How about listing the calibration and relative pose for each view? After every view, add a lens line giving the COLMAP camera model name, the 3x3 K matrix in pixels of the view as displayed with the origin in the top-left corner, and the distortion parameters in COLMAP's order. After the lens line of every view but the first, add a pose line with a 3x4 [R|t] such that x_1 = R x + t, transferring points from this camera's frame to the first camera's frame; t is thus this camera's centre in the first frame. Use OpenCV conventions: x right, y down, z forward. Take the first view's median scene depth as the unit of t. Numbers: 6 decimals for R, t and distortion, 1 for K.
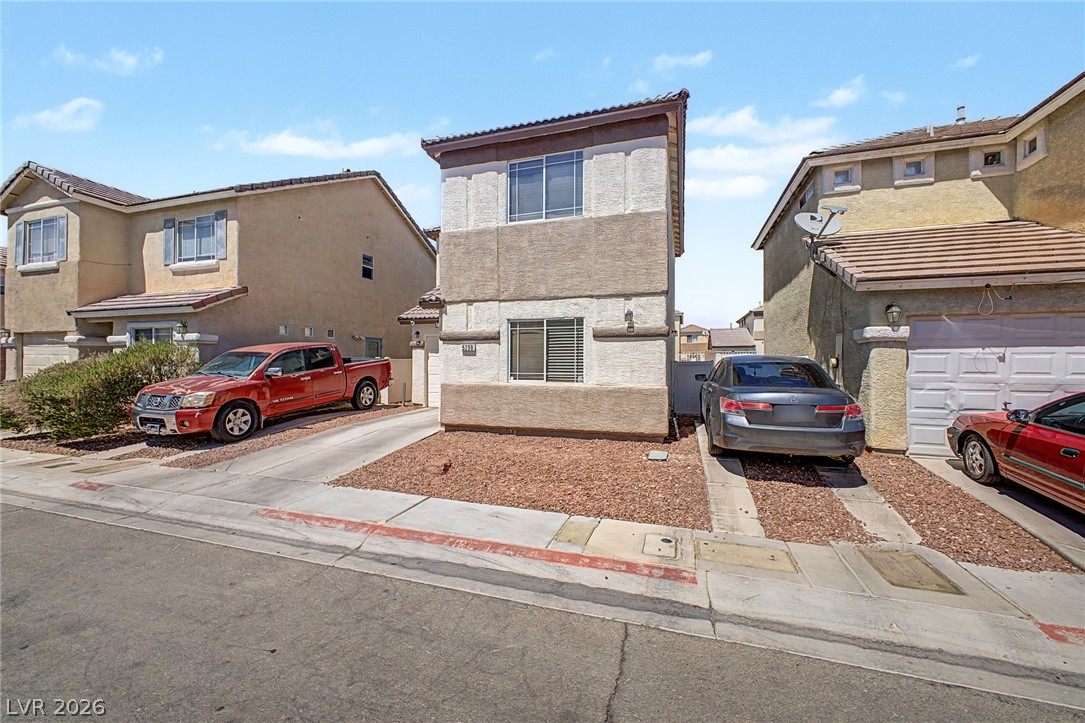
lens RADIAL K [[433.7, 0, 543.1], [0, 433.7, 354.8], [0, 0, 1]] dist [0.024892, -0.010514]
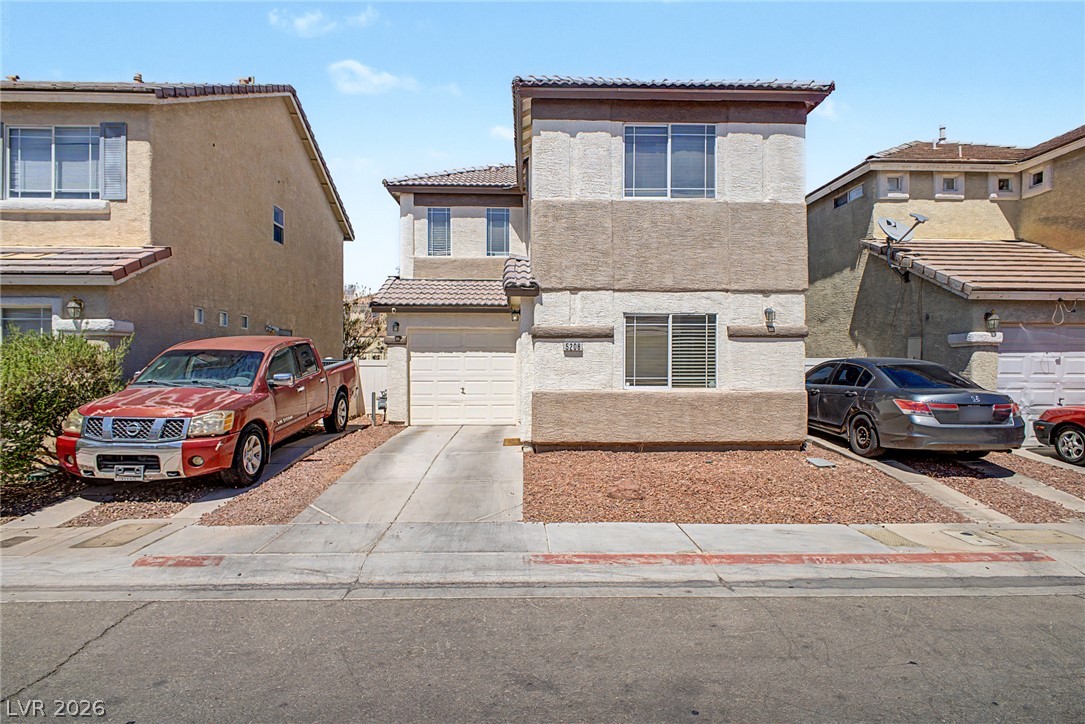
lens RADIAL K [[567.7, 0, 542.3], [0, 567.7, 357.7], [0, 0, 1]] dist [0.017100, -0.012461]
pose [[0.937099, 0.002755, 0.349053, -0.625300], [-0.004802, 0.999976, 0.005002, -0.001592], [-0.349031, -0.006363, 0.937090, 0.035536]]
